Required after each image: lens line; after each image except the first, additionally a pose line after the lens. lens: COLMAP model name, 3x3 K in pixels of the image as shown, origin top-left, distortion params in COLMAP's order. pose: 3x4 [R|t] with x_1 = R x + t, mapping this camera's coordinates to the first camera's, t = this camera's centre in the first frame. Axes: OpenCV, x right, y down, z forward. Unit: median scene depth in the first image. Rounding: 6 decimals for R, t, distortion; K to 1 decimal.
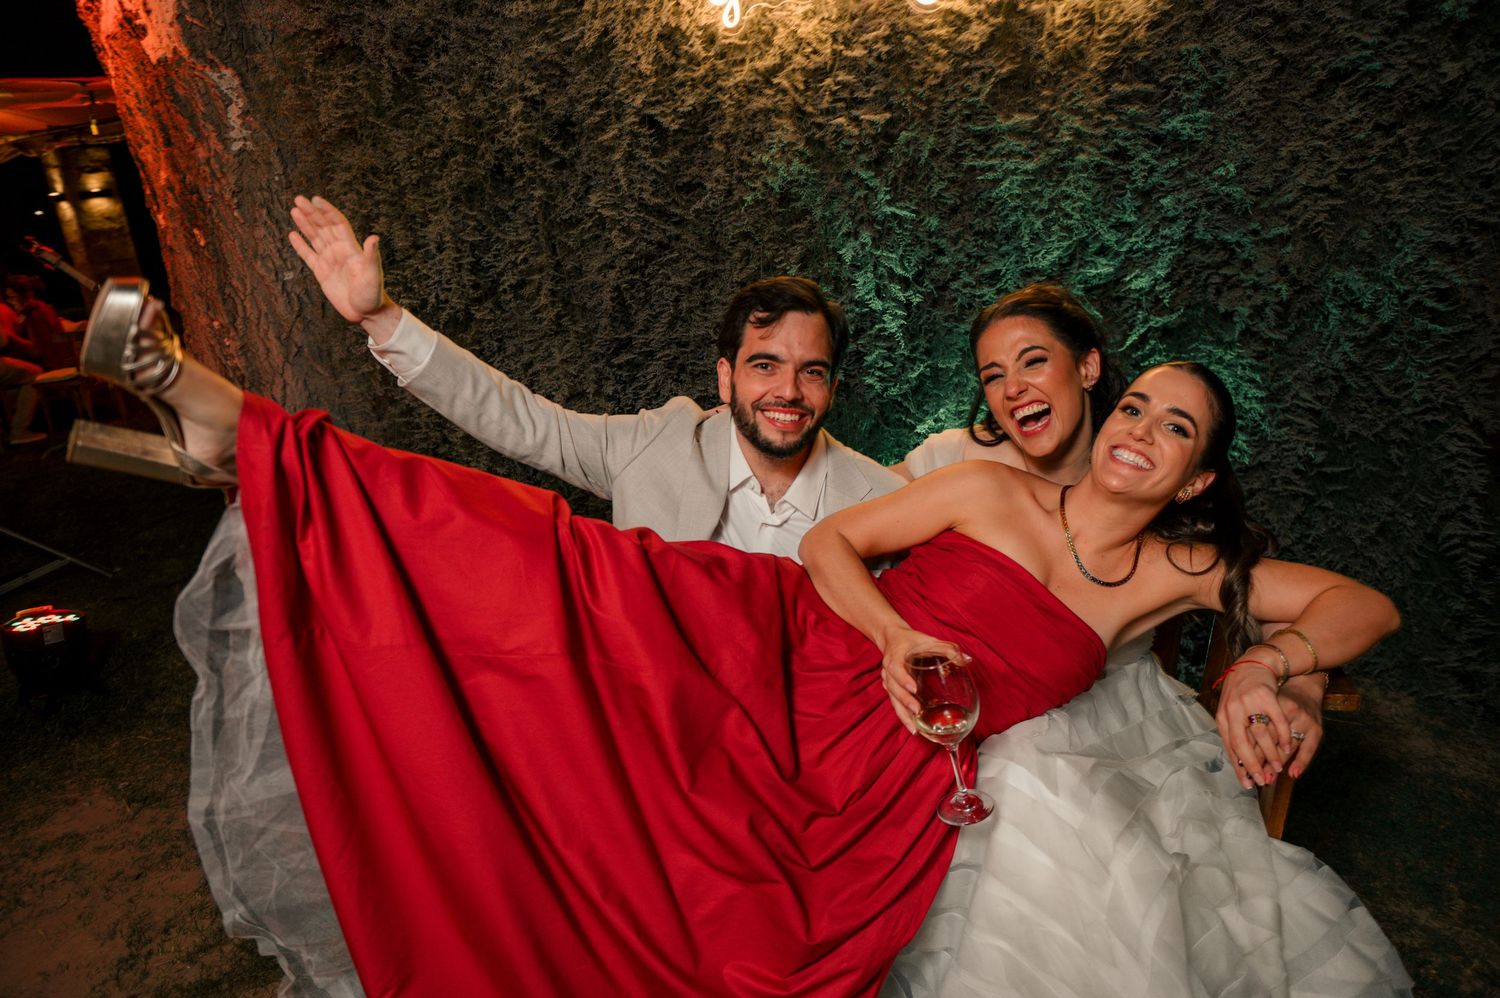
lens RADIAL K [[1038.5, 0, 743.7], [0, 1038.5, 504.6], [0, 0, 1]] dist [-0.014097, 0.005119]
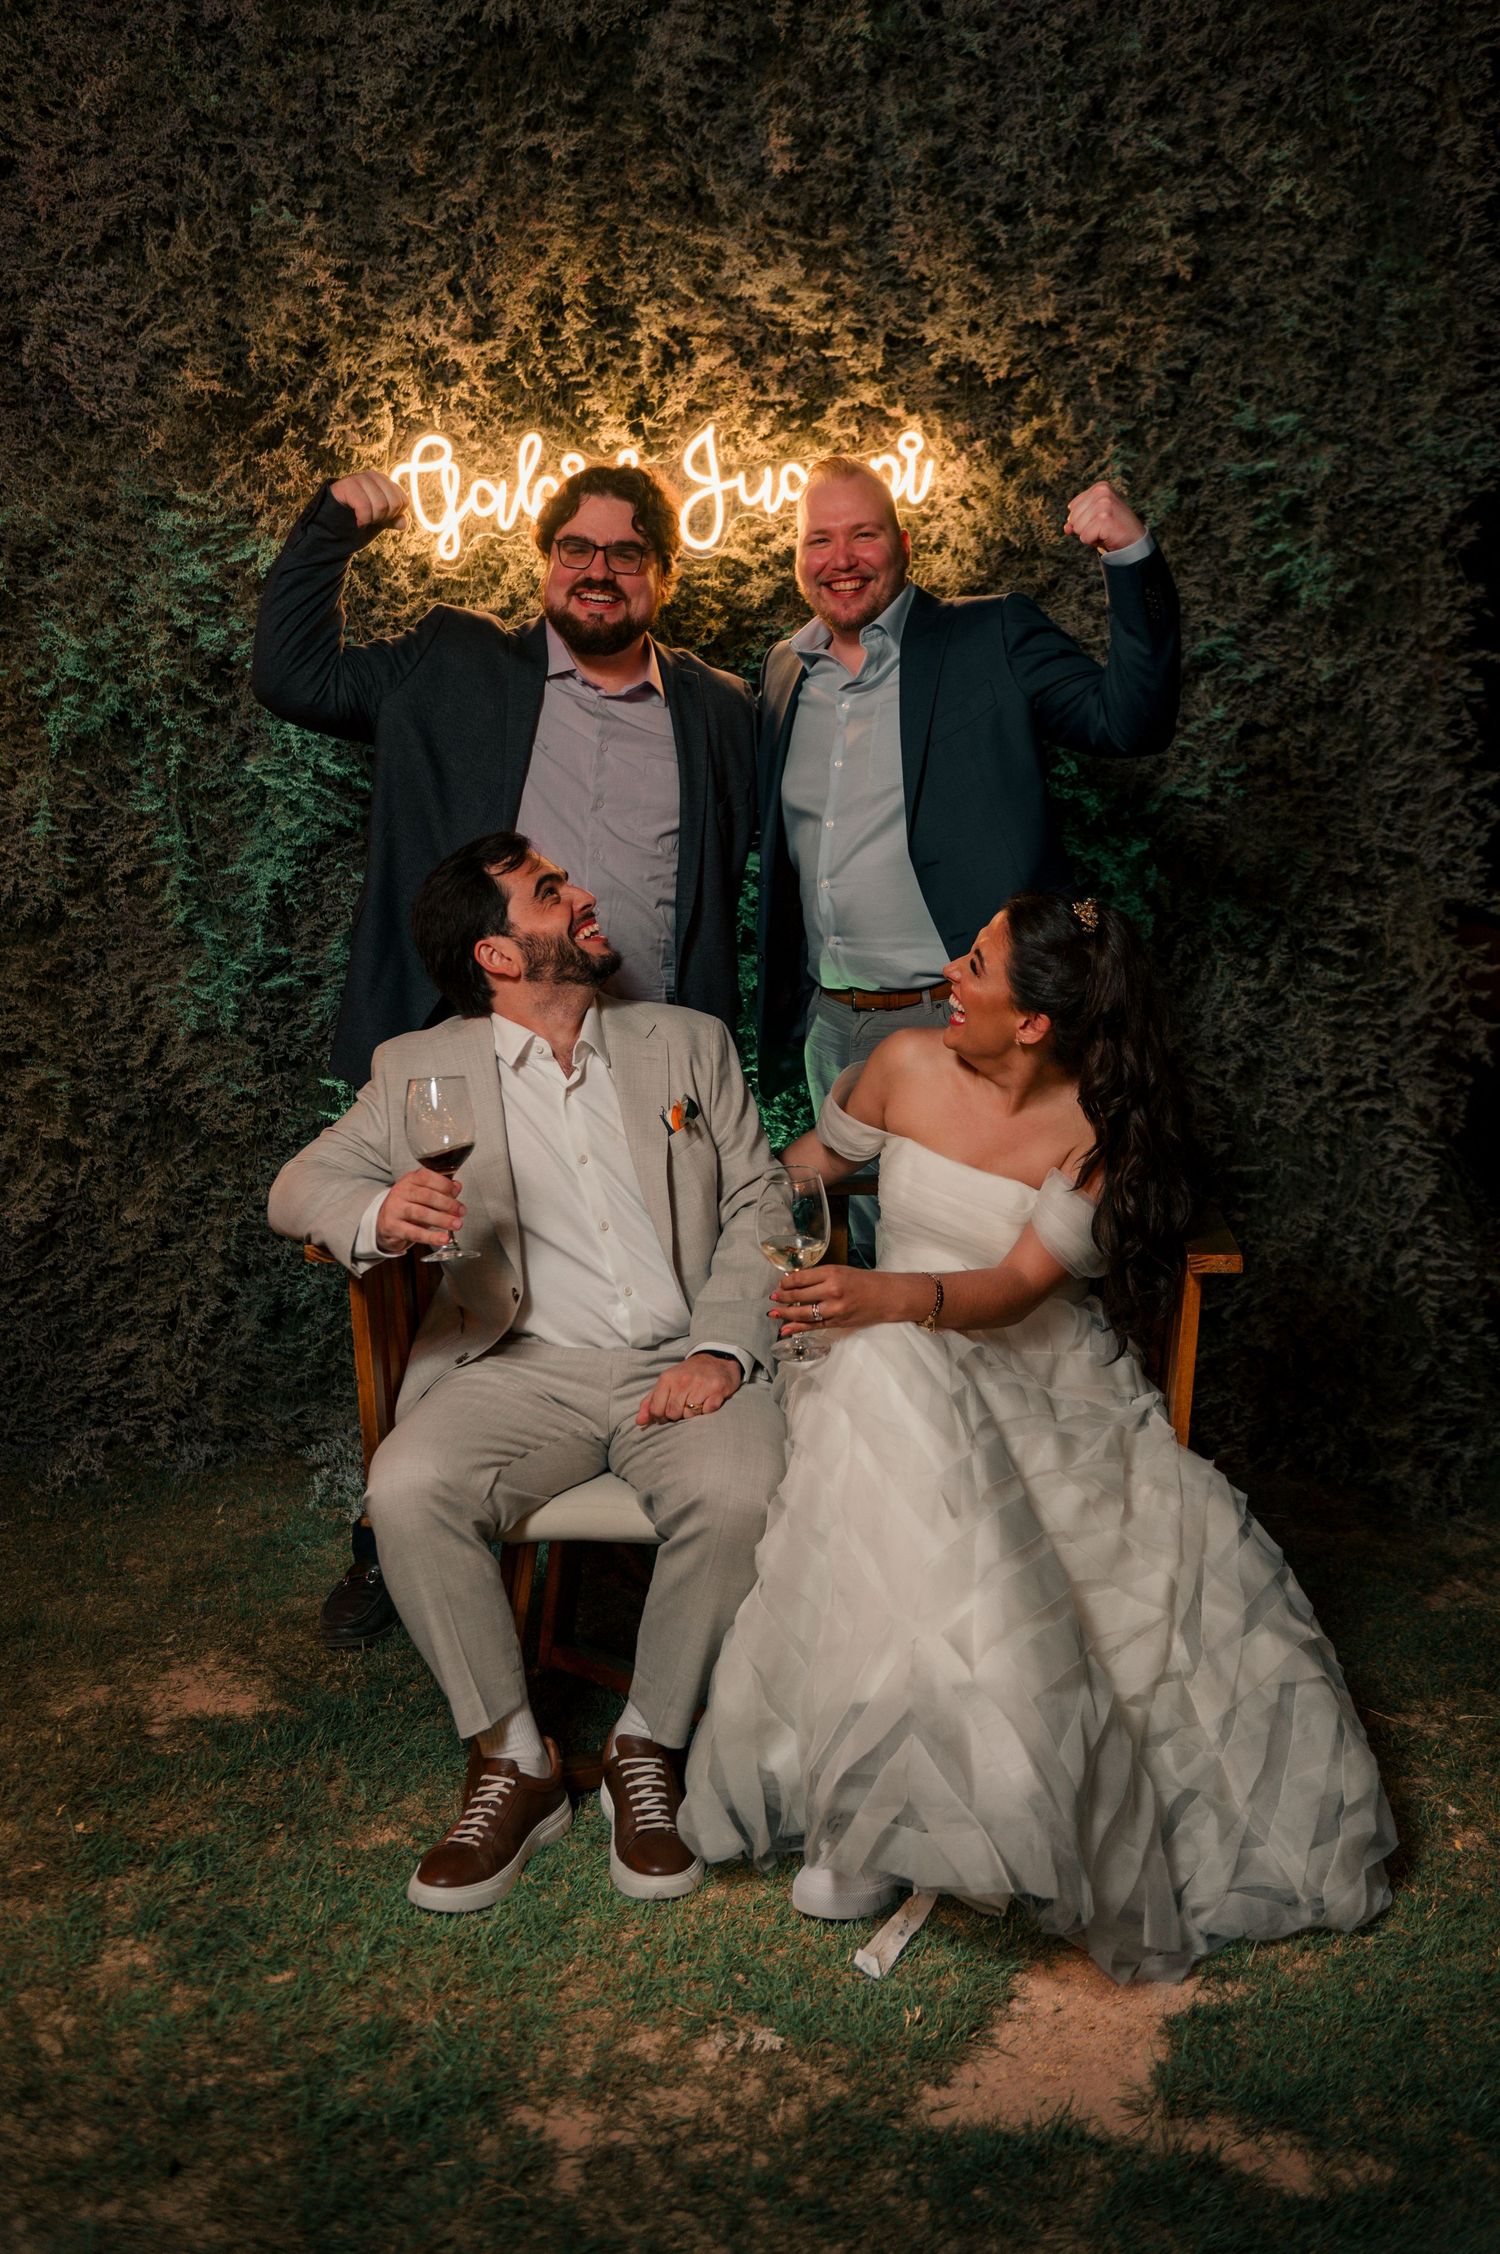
lens RADIAL K [[2151.1, 0, 740.0], [0, 2151.1, 1016.2], [0, 0, 1]] dist [-0.011236, -0.021928]
pose [[0.993211, 0.044823, 0.107340, 0.046257], [-0.020954, 0.976623, -0.213937, 0.210362], [-0.114421, 0.210235, 0.970932, -0.509351]]
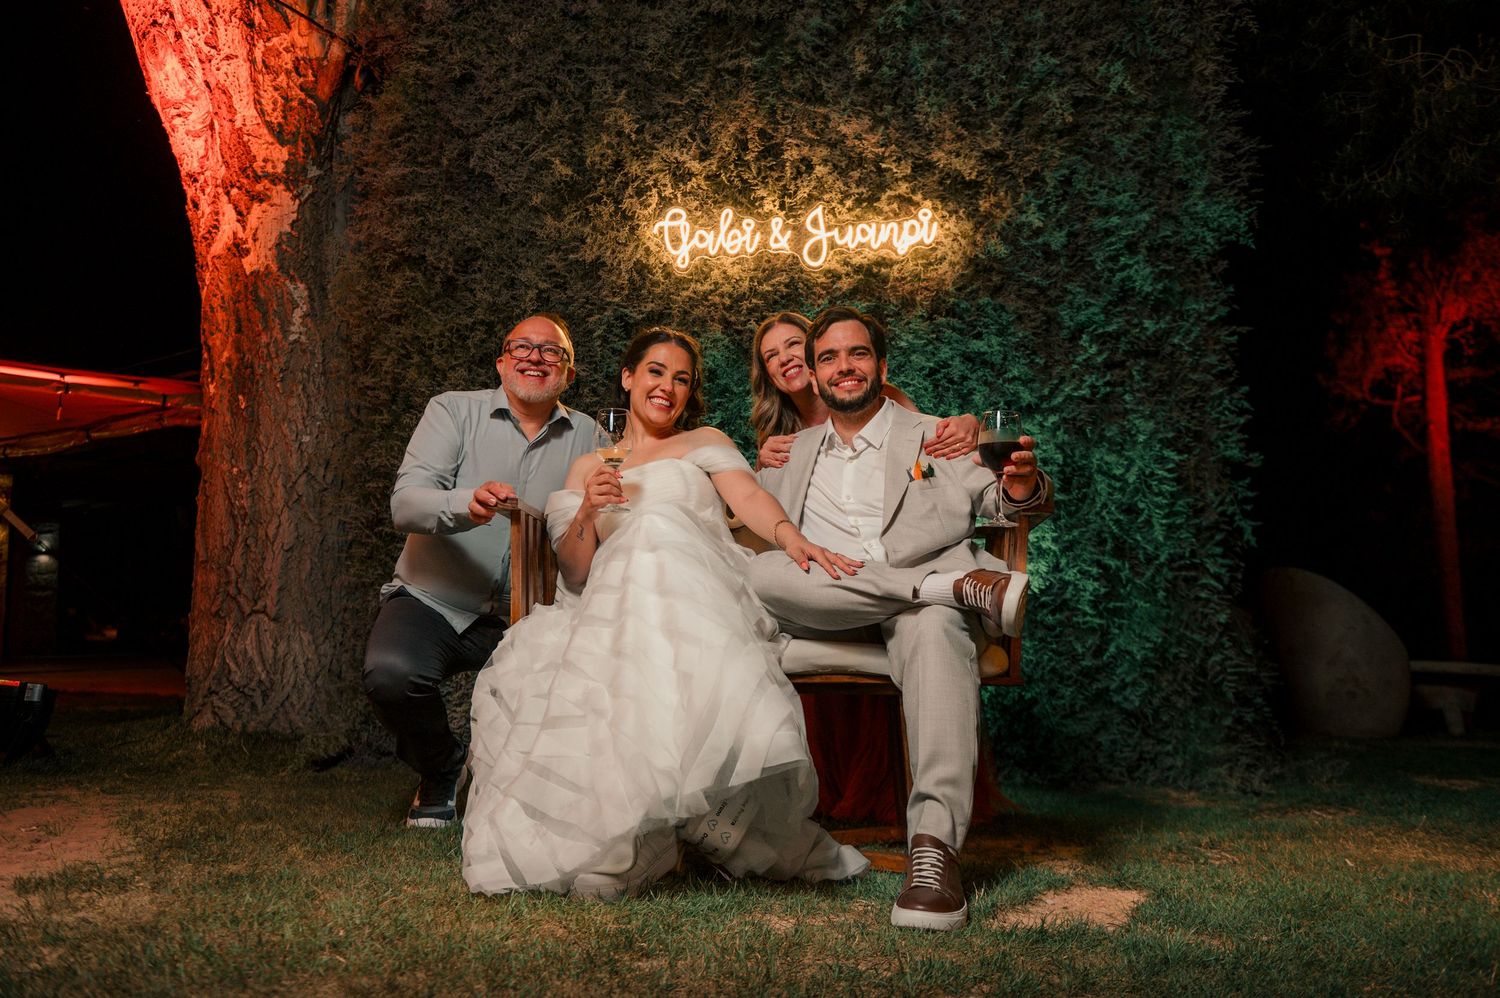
lens RADIAL K [[1203.9, 0, 744.1], [0, 1203.9, 461.8], [0, 0, 1]] dist [-0.008403, -0.001886]
pose [[0.994297, 0.087129, 0.061492, -0.006374], [-0.051128, 0.895495, -0.442125, 0.536101], [-0.093588, 0.436460, 0.894843, -0.419121]]
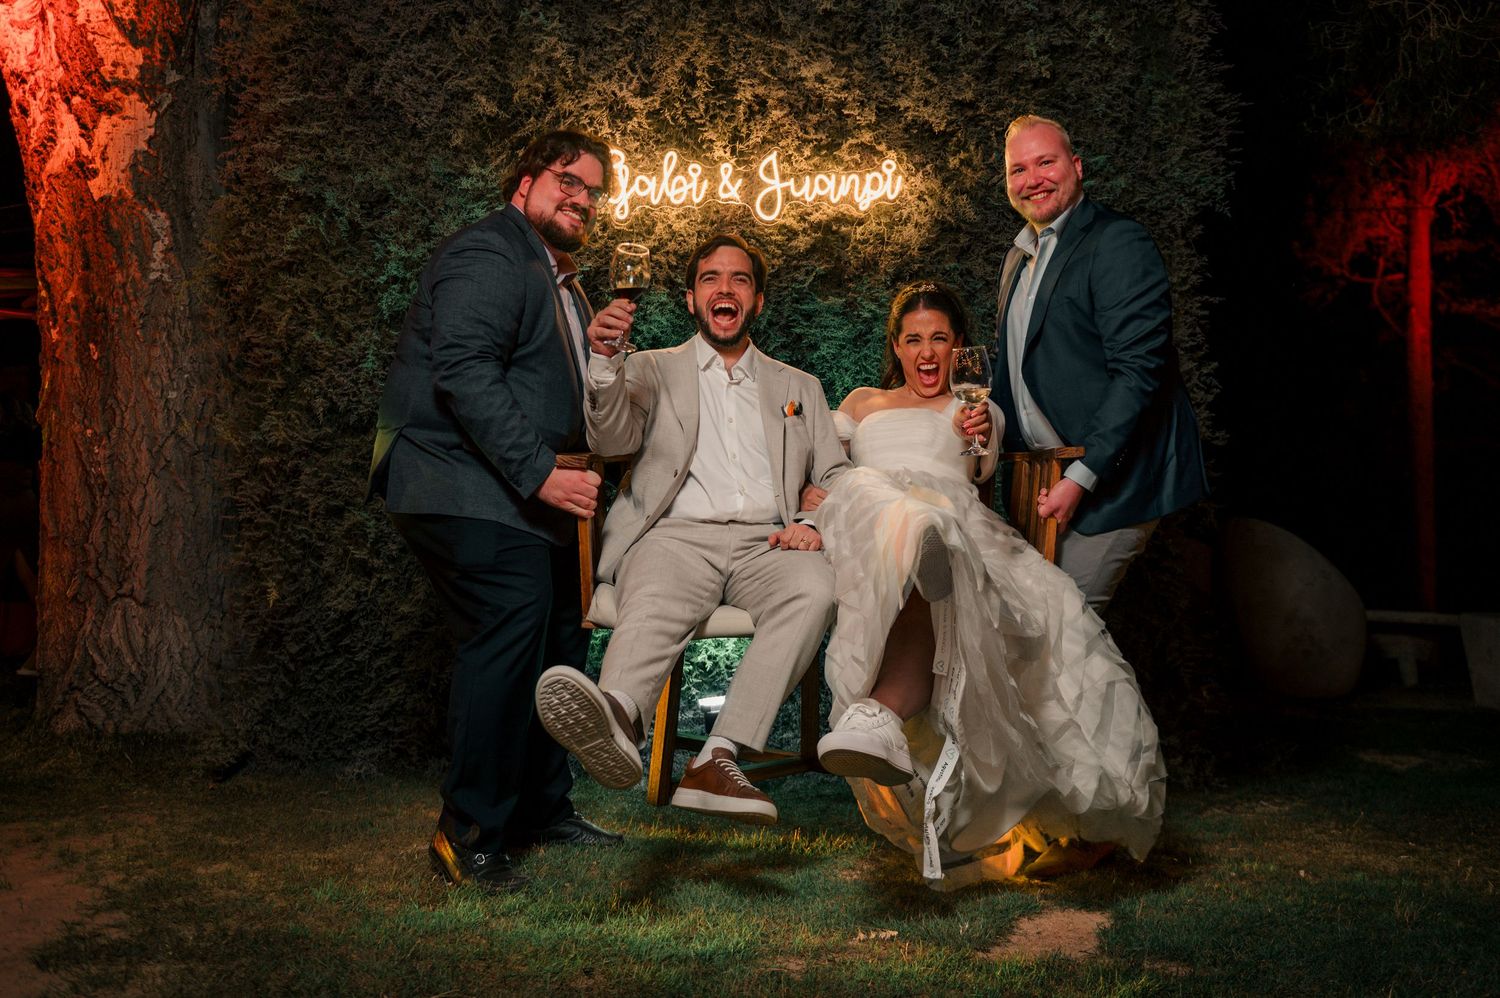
lens RADIAL K [[1497.6, 0, 816.1], [0, 1497.6, 459.5], [0, 0, 1]] dist [-0.005234, -0.025908]
pose [[0.974394, 0.083836, 0.208634, -0.142531], [-0.004586, 0.935106, -0.354339, 0.498931], [-0.224801, 0.344309, 0.911546, -0.687715]]
